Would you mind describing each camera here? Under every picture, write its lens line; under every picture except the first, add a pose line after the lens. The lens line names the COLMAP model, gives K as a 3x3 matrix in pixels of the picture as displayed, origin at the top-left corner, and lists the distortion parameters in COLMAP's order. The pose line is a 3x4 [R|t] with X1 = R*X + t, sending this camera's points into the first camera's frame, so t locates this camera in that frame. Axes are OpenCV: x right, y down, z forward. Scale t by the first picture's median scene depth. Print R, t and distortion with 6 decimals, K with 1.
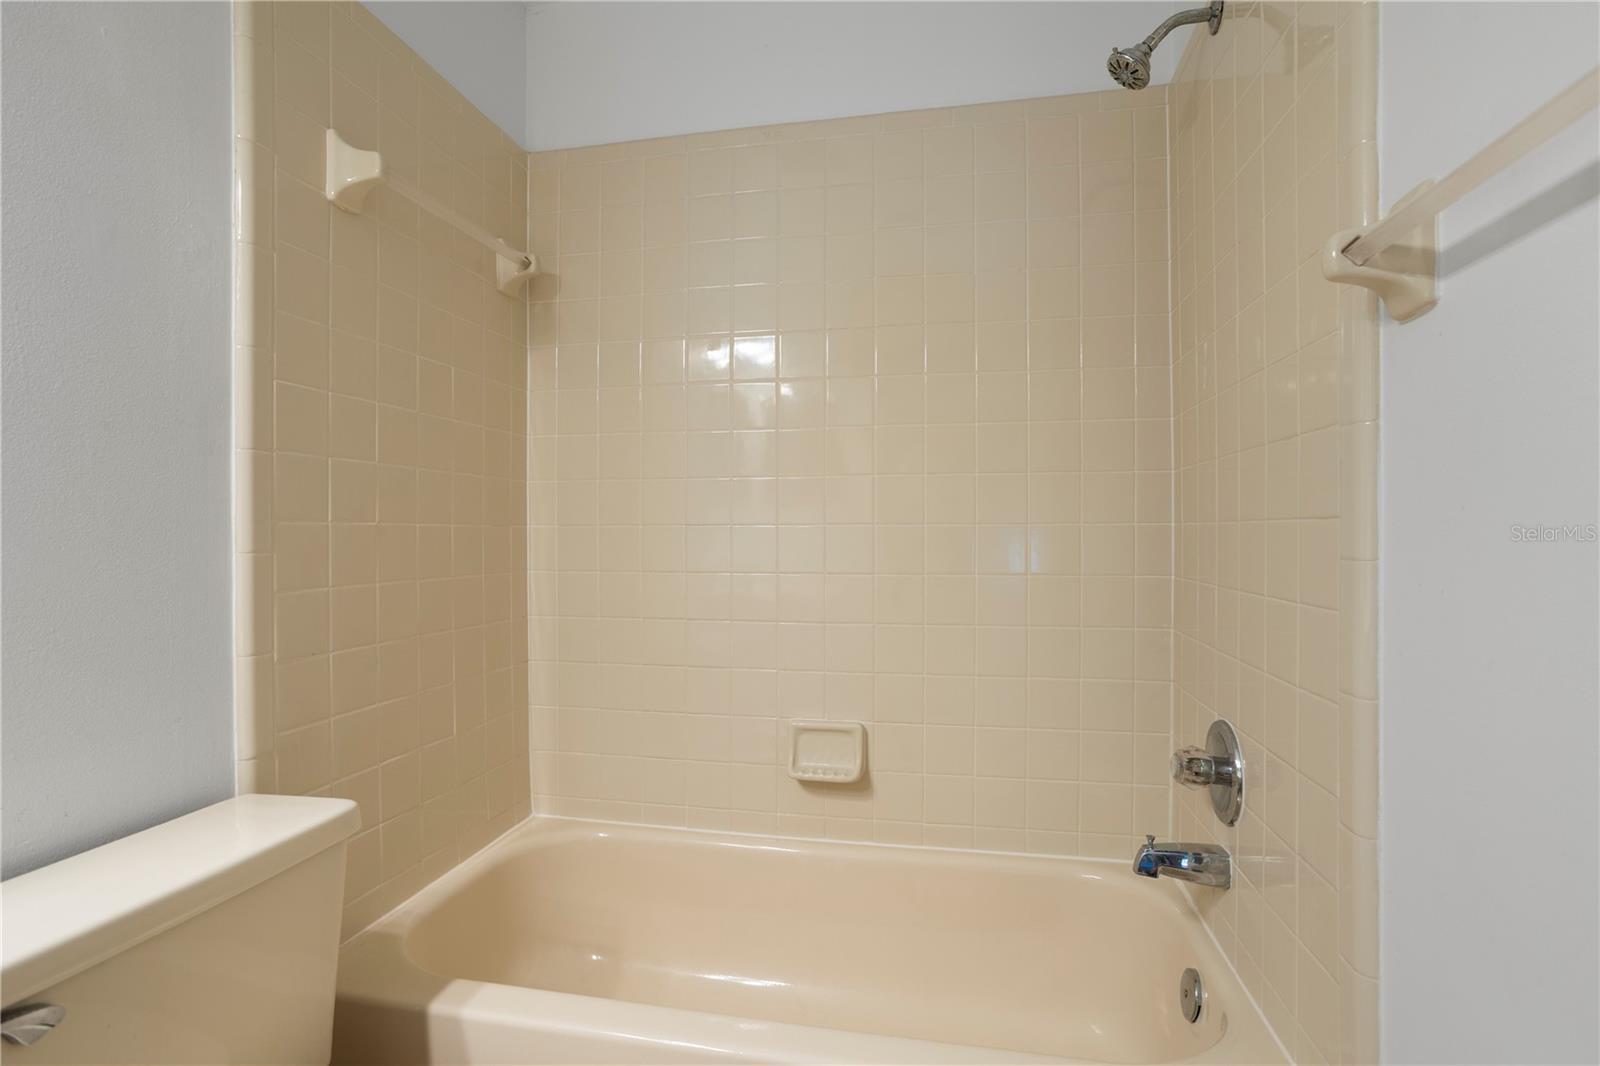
lens RADIAL K [[792.6, 0, 800.0], [0, 792.6, 533.0], [0, 0, 1]] dist [-0.059184, 0.015635]
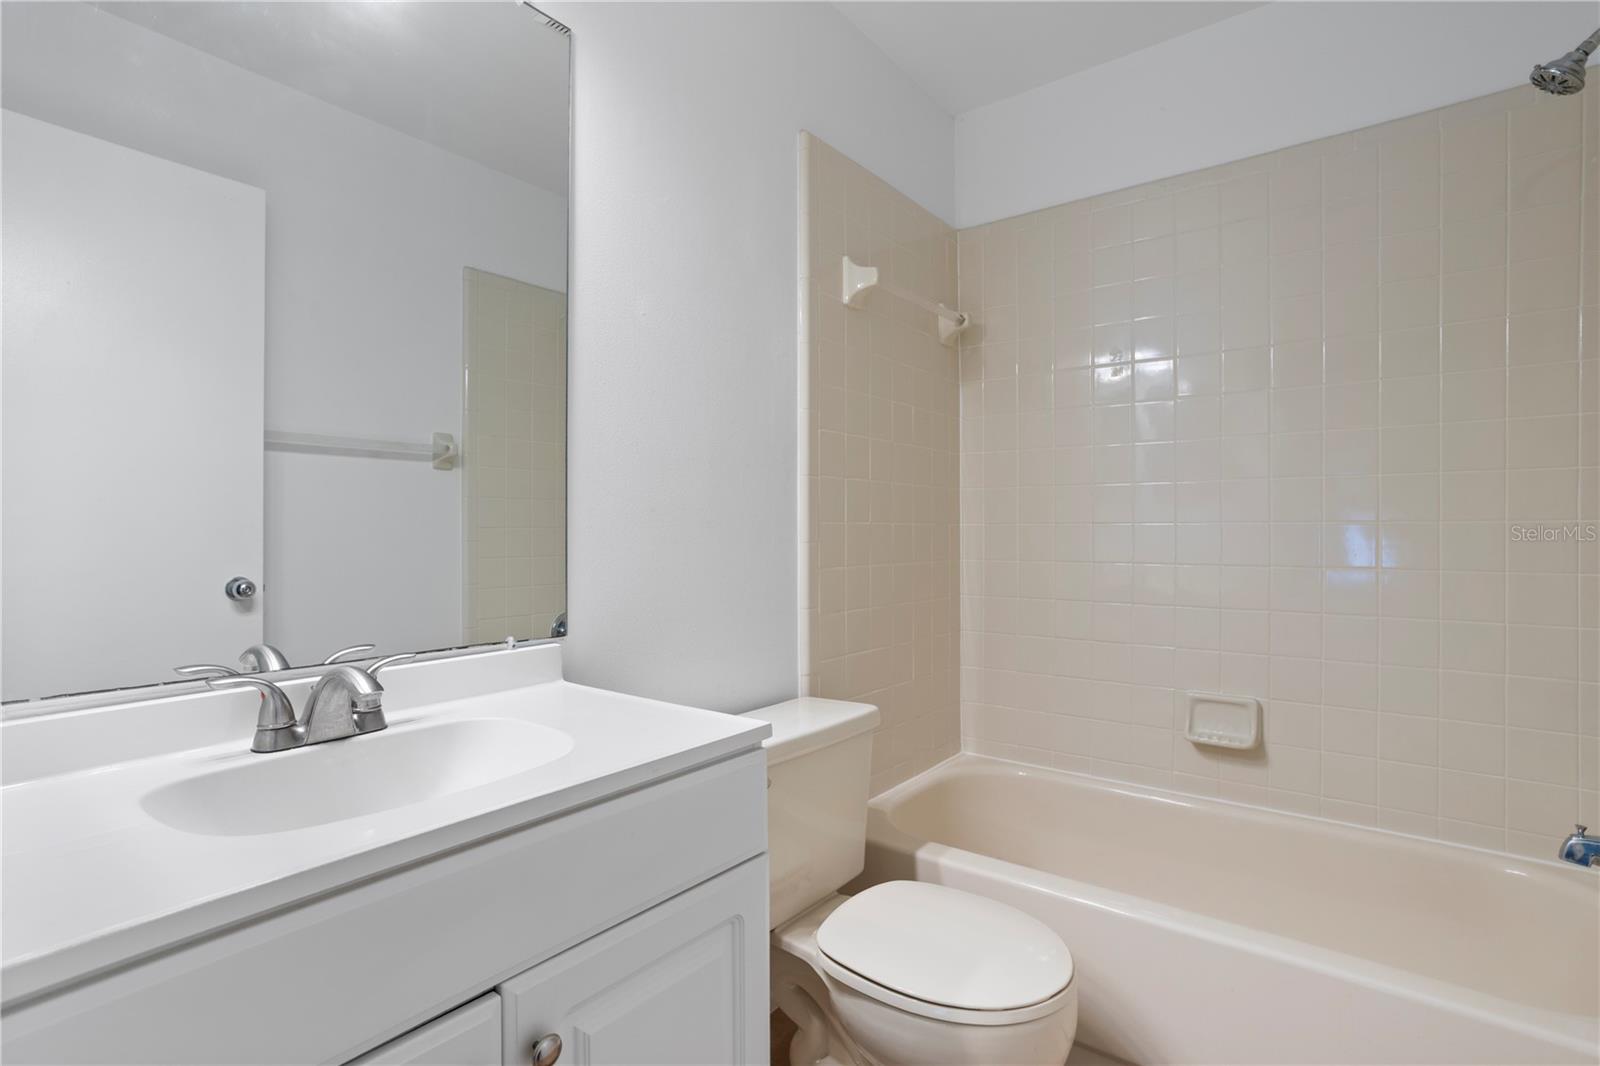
lens RADIAL K [[779.8, 0, 799.6], [0, 779.8, 536.0], [0, 0, 1]] dist [-0.058343, 0.029528]
pose [[0.893141, 0.002410, -0.449770, -0.014041], [0.000473, 0.999980, 0.006297, 0.002009], [0.449776, -0.005837, 0.893122, -0.269079]]
